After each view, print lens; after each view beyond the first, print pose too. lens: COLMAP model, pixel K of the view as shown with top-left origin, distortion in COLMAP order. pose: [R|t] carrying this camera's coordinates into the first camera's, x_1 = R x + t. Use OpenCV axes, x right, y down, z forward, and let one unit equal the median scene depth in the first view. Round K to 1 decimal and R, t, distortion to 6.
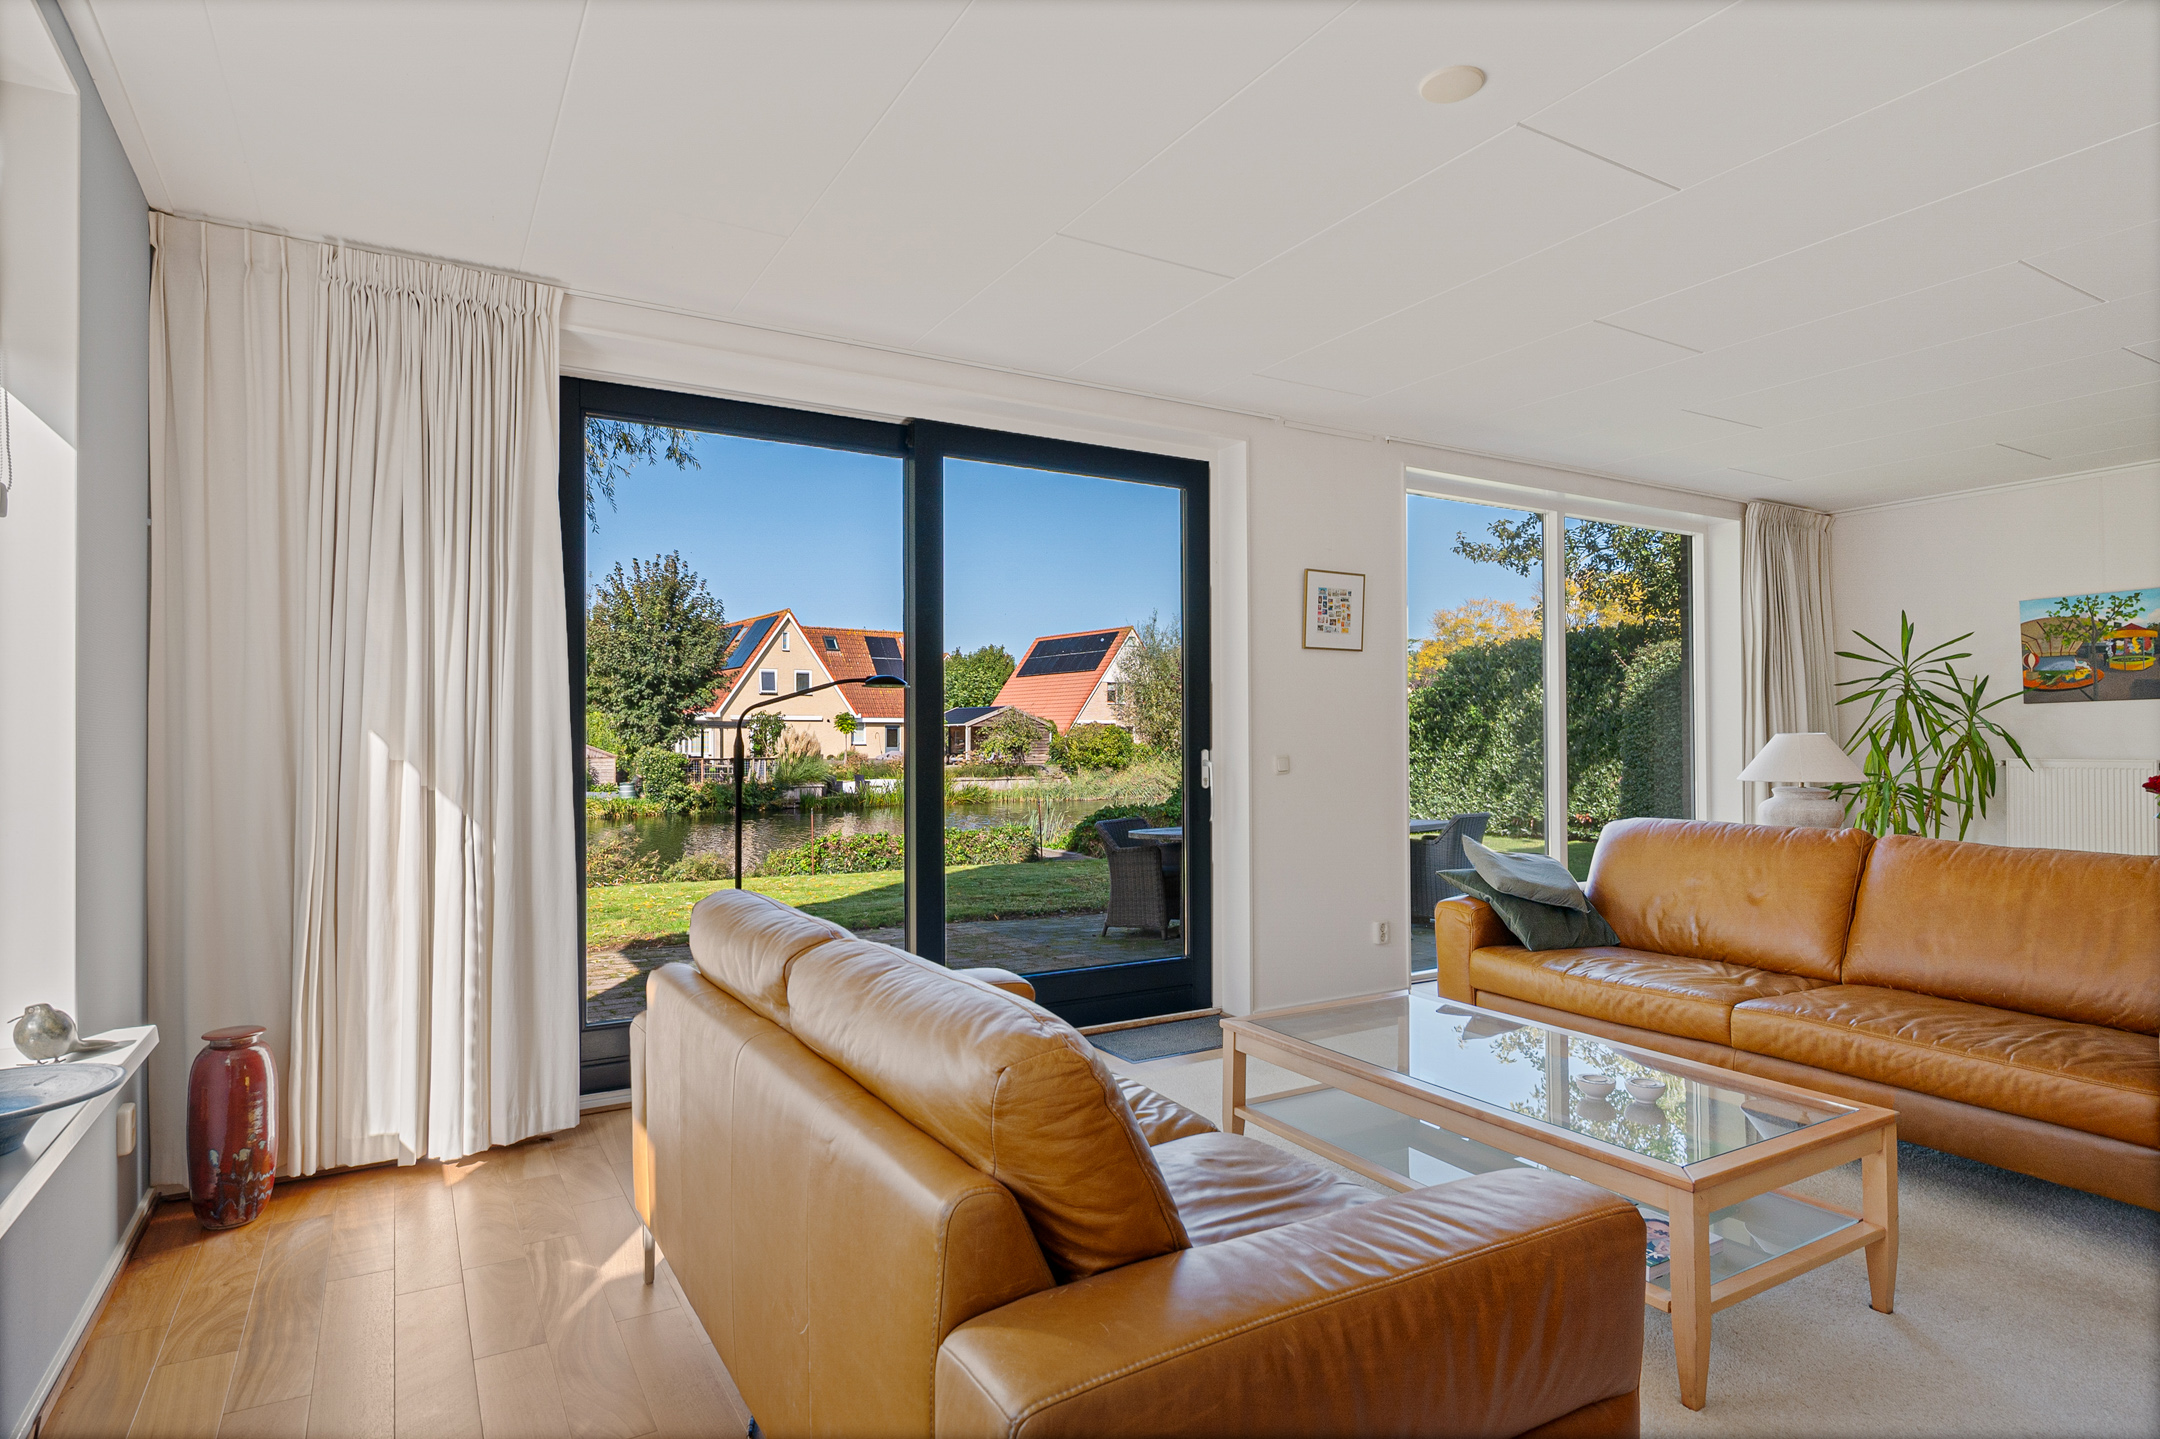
lens RADIAL K [[1172.5, 0, 1088.9], [0, 1172.5, 724.0], [0, 0, 1]] dist [-0.000432, -0.001061]
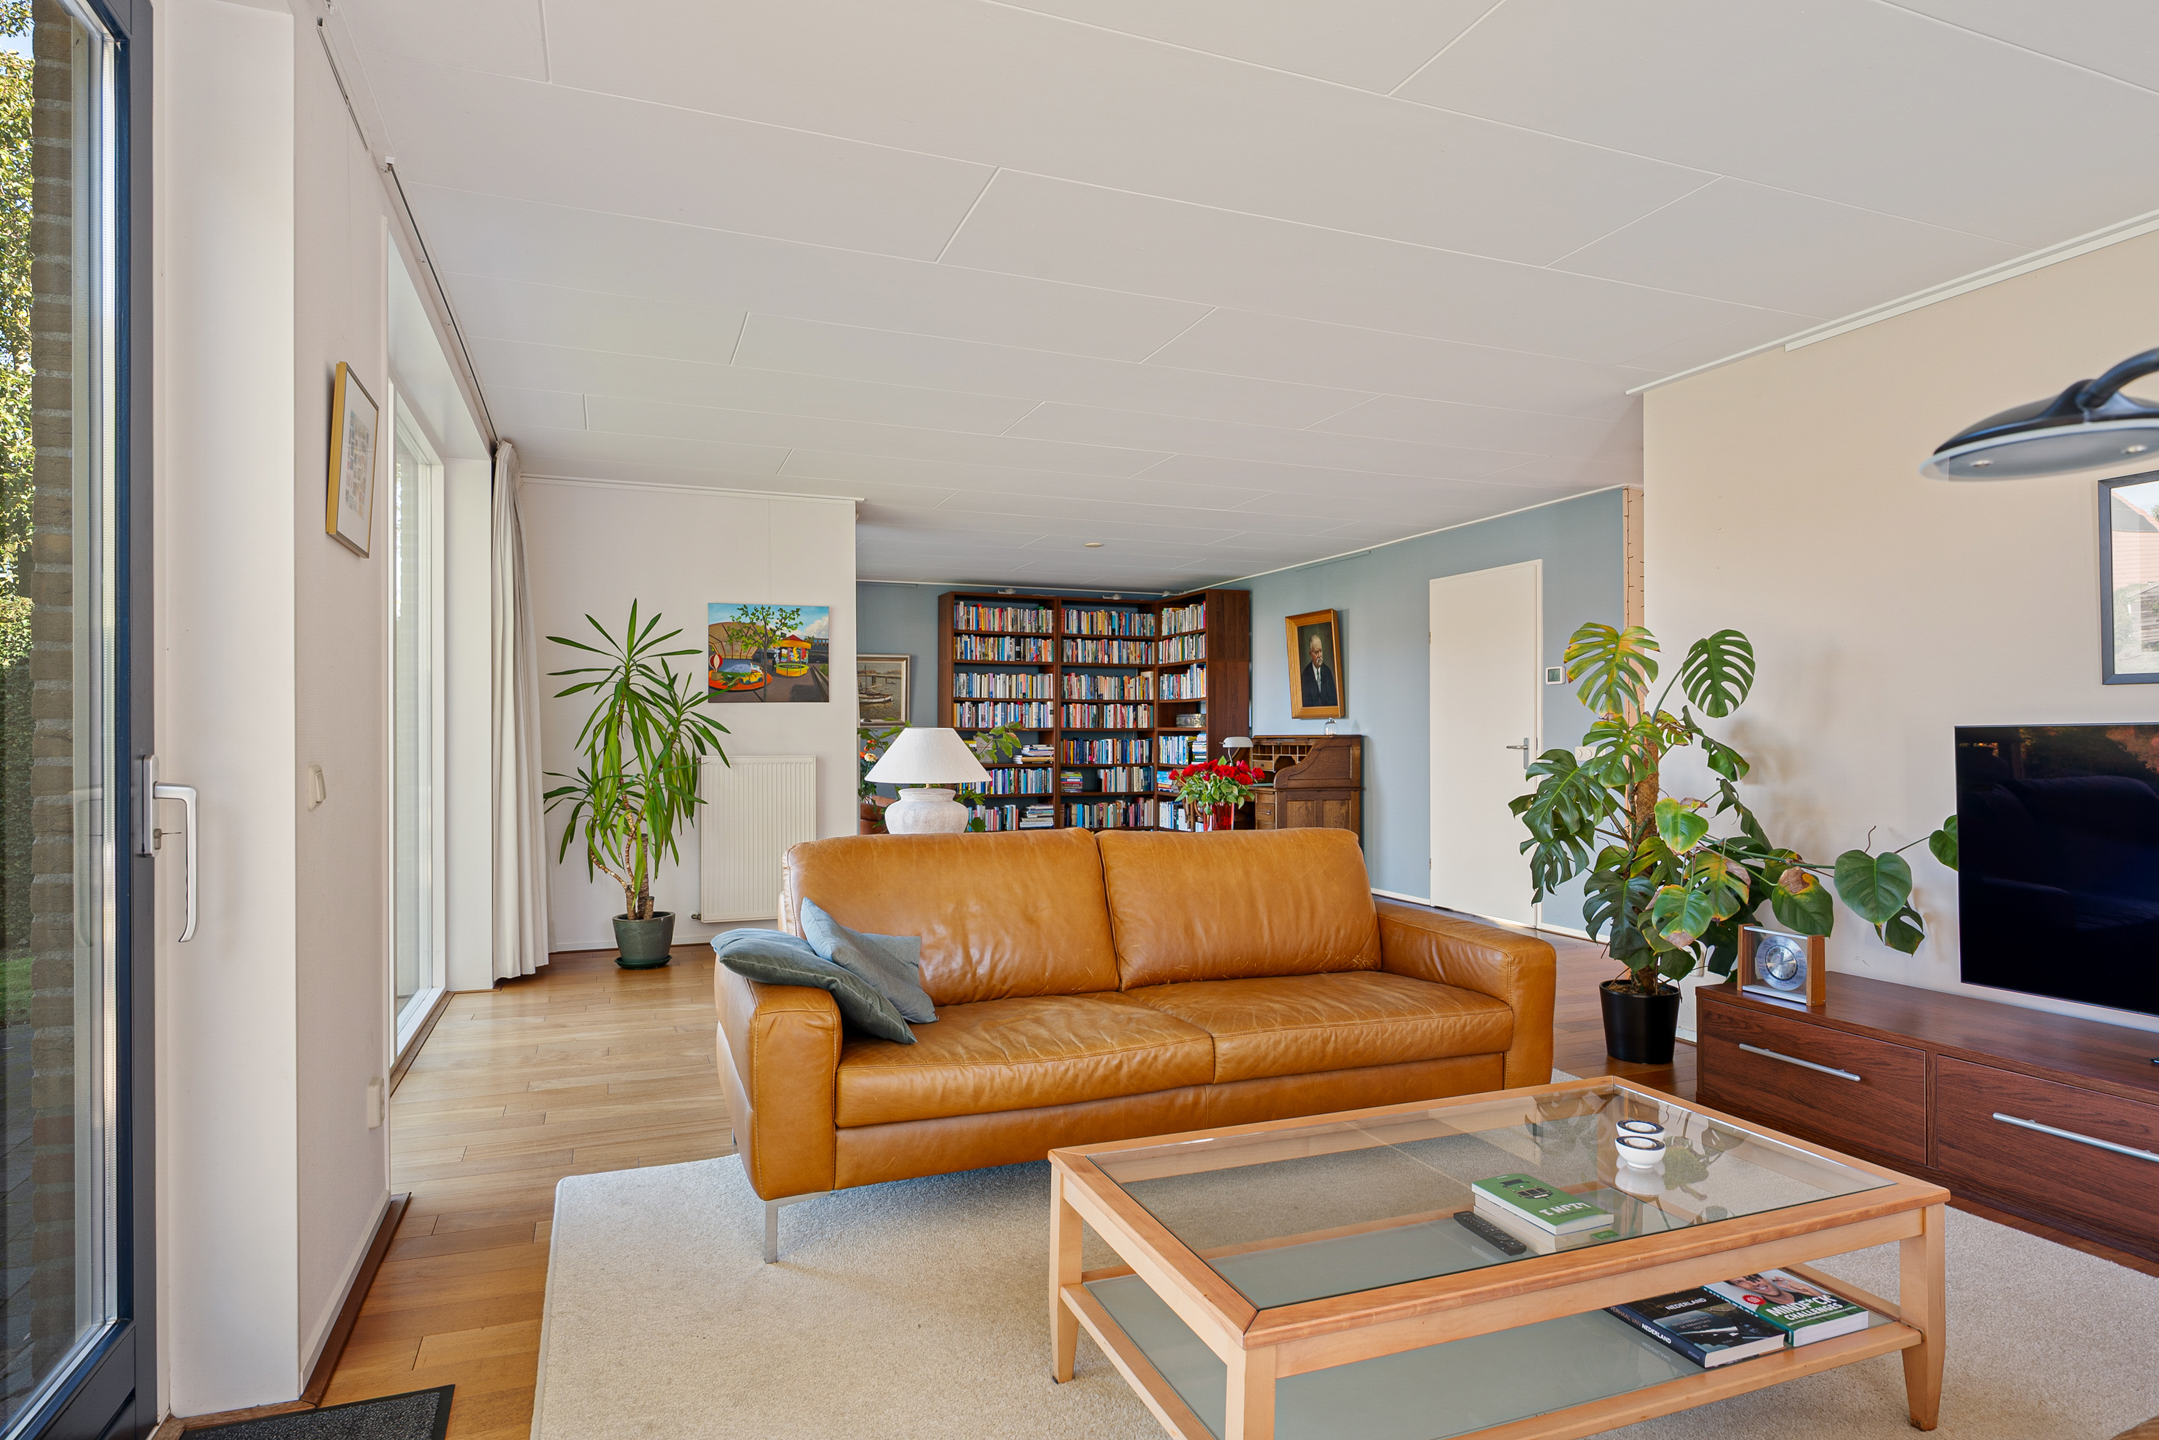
lens RADIAL K [[1199.8, 0, 1080.3], [0, 1199.8, 729.8], [0, 0, 1]] dist [-0.004441, -0.000410]
pose [[0.172623, 0.008458, 0.984952, -0.198033], [-0.013428, 0.999890, -0.006233, 0.009054], [-0.984897, -0.012150, 0.172717, 0.520583]]
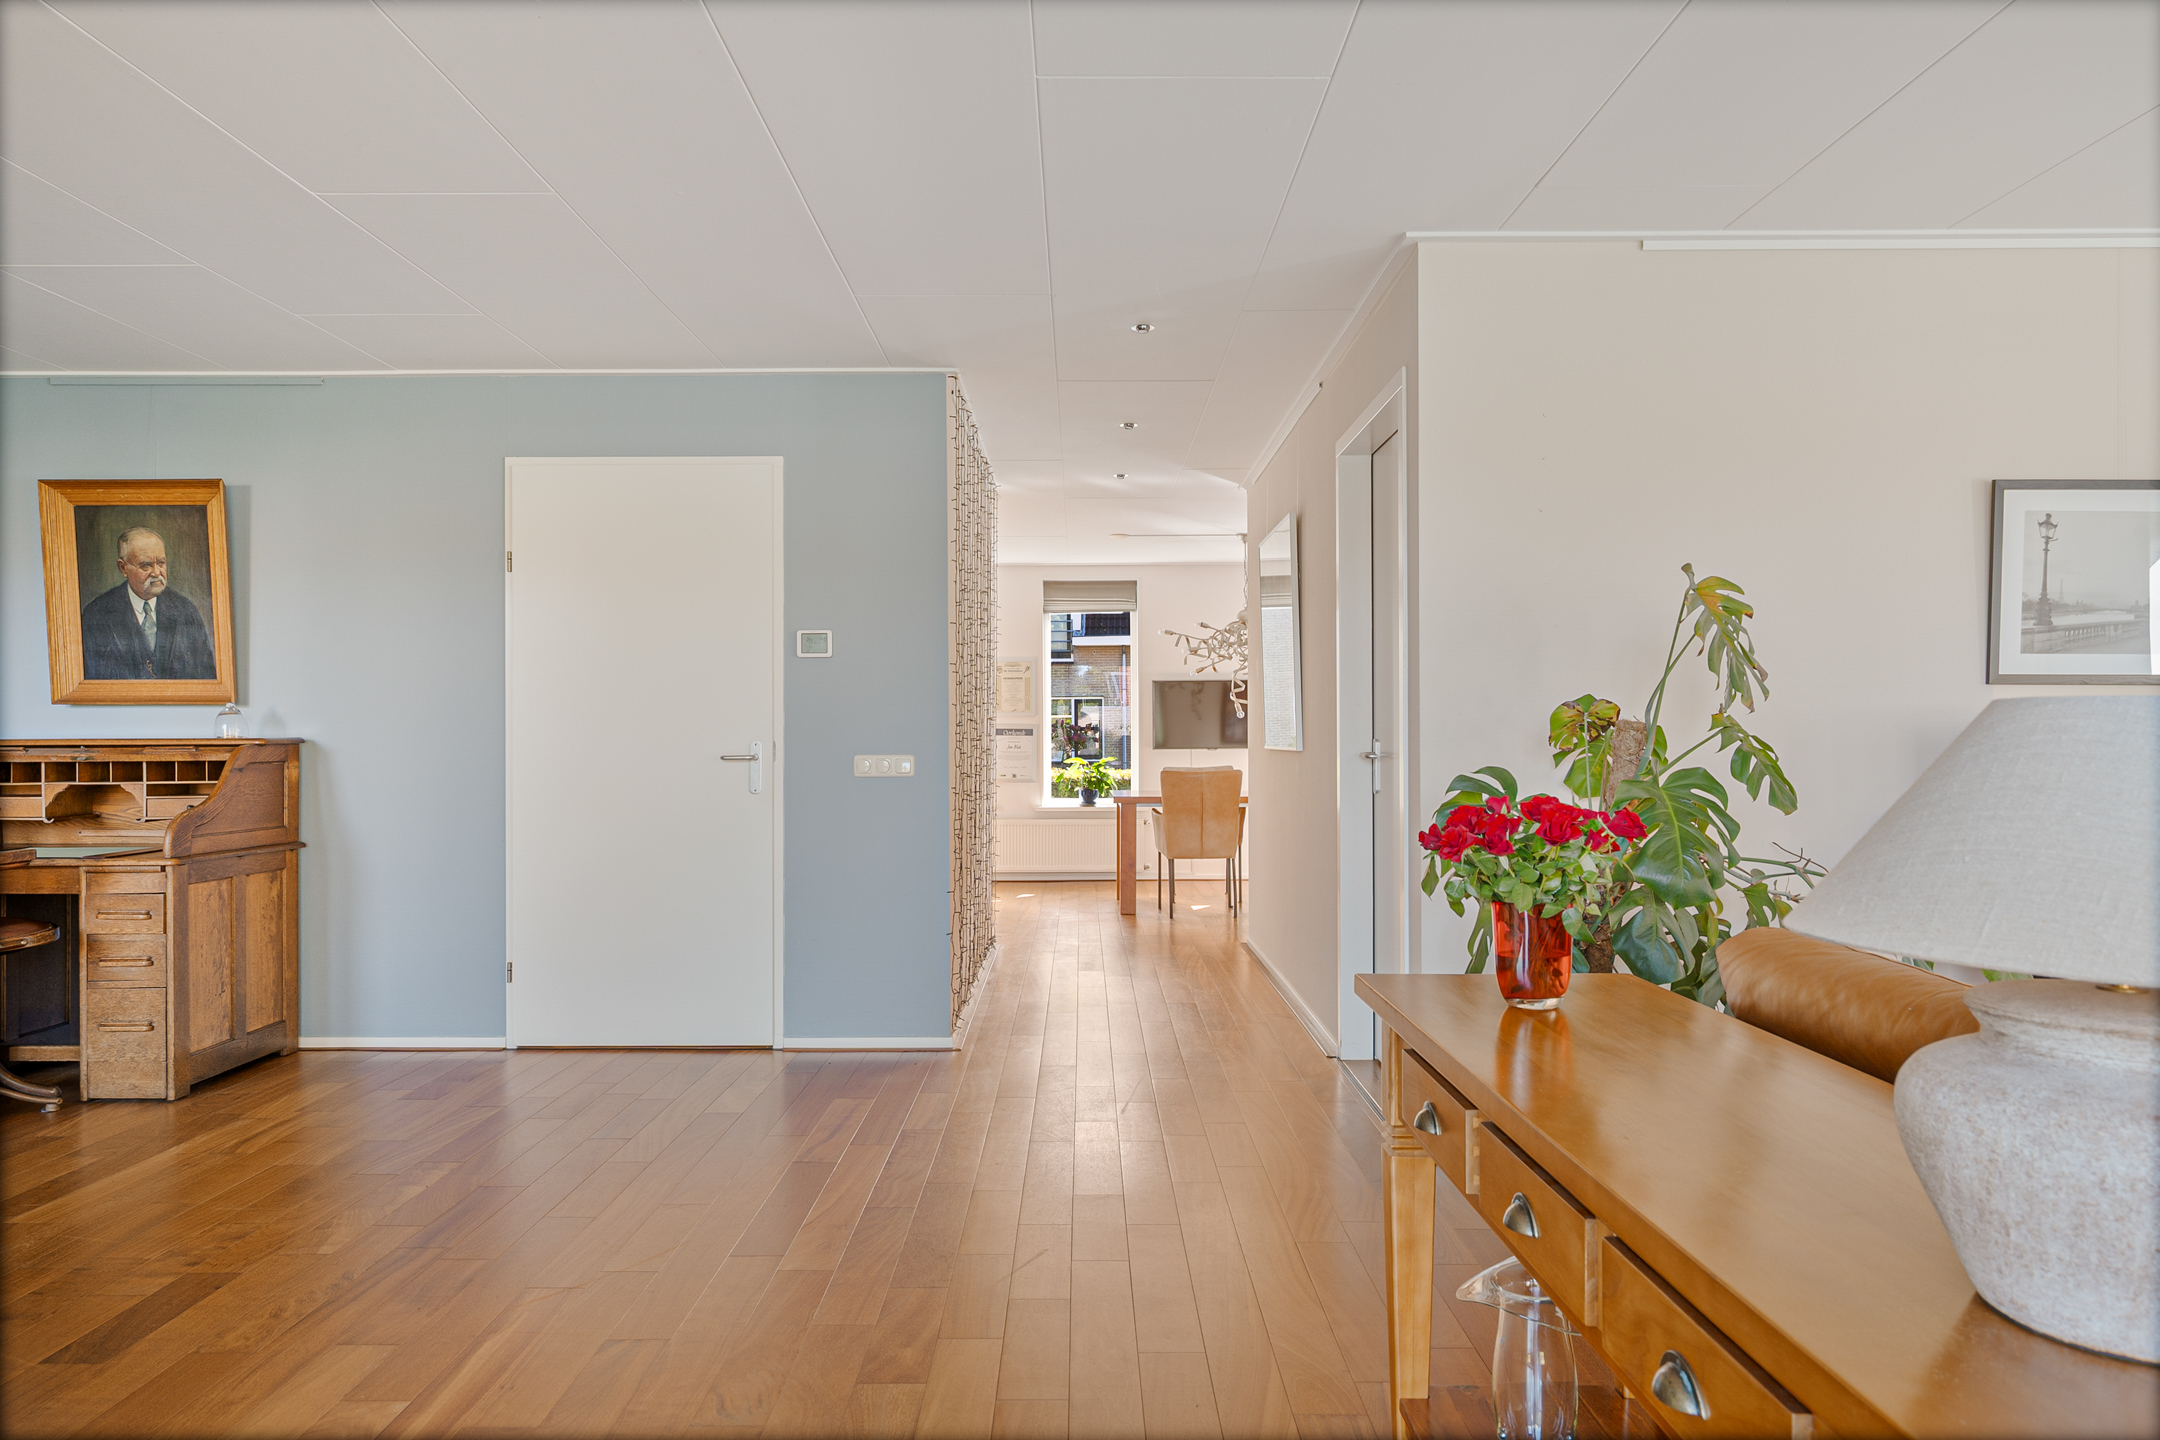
lens RADIAL K [[1367.0, 0, 1088.4], [0, 1367.0, 735.8], [0, 0, 1]] dist [-0.004238, -0.002592]
pose [[-0.857082, 0.006153, 0.515143, 0.457607], [-0.000241, 0.999924, -0.012343, 0.010207], [-0.515180, -0.010703, -0.857015, 0.910562]]
